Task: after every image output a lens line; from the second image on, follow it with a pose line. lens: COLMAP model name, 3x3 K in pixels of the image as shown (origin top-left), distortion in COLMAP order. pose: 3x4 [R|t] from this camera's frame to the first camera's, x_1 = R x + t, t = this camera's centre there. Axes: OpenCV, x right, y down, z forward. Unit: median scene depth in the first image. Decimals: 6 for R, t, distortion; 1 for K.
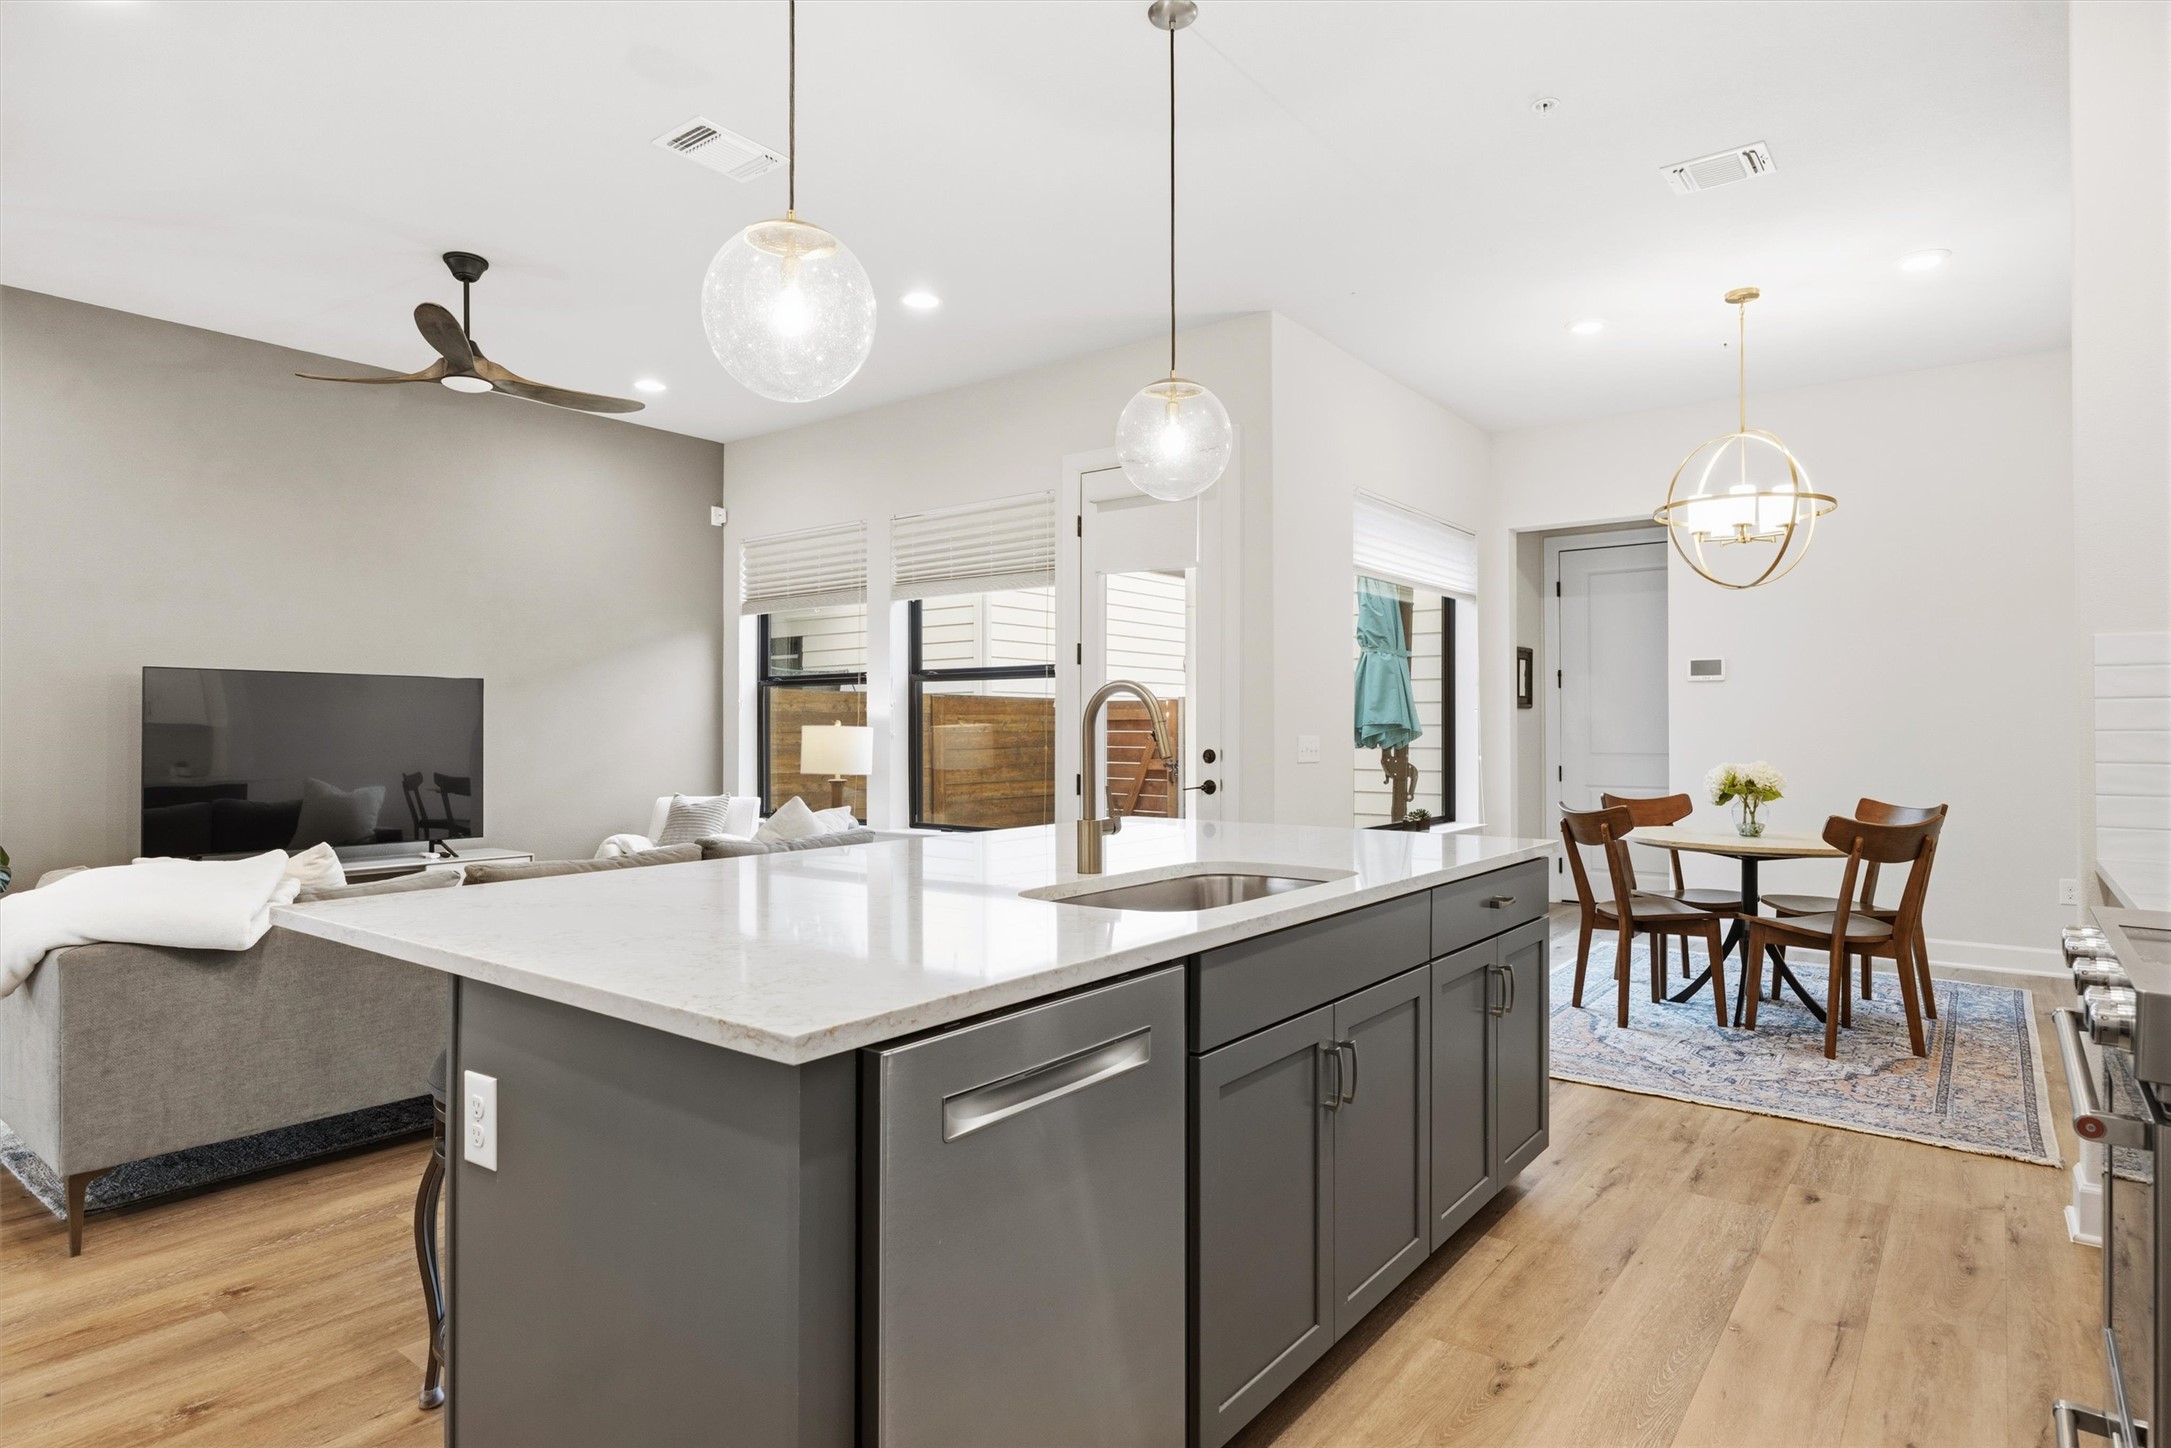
lens RADIAL K [[1213.9, 0, 1047.6], [0, 1213.9, 708.2], [0, 0, 1]] dist [-0.007490, 0.000534]
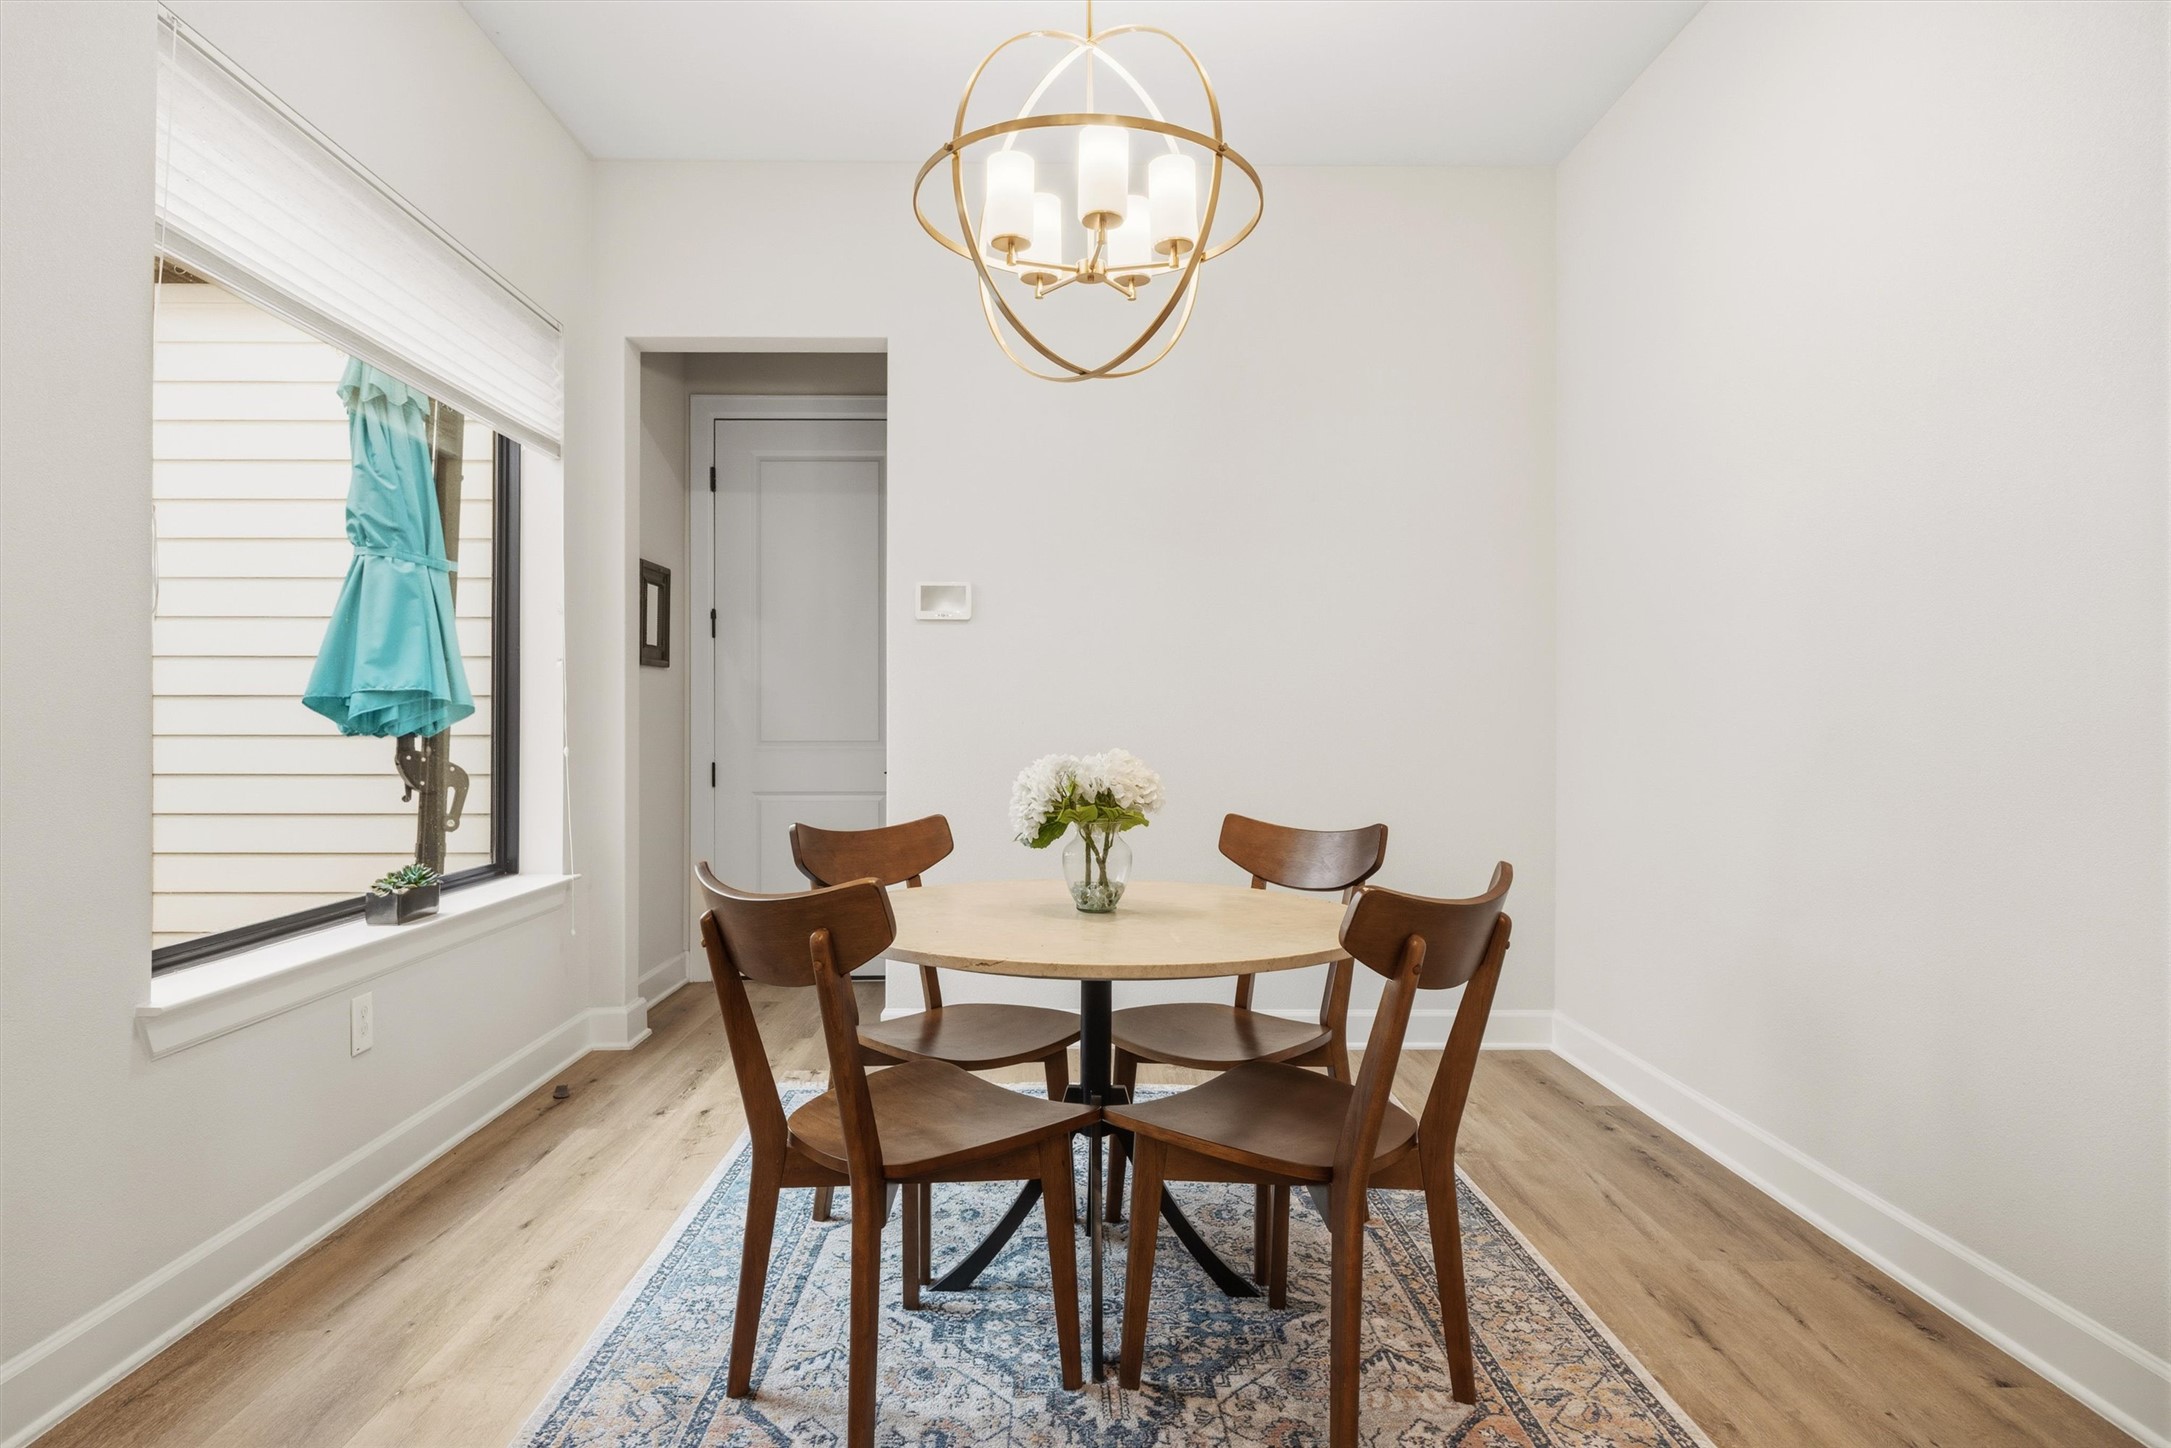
lens RADIAL K [[1213.9, 0, 1072.4], [0, 1213.9, 718.3], [0, 0, 1]] dist [-0.007490, 0.000534]
pose [[0.775569, 0.002843, 0.631257, 0.182158], [-0.011159, 0.999895, 0.009207, 0.018046], [-0.631164, -0.014185, 0.775519, 0.422065]]
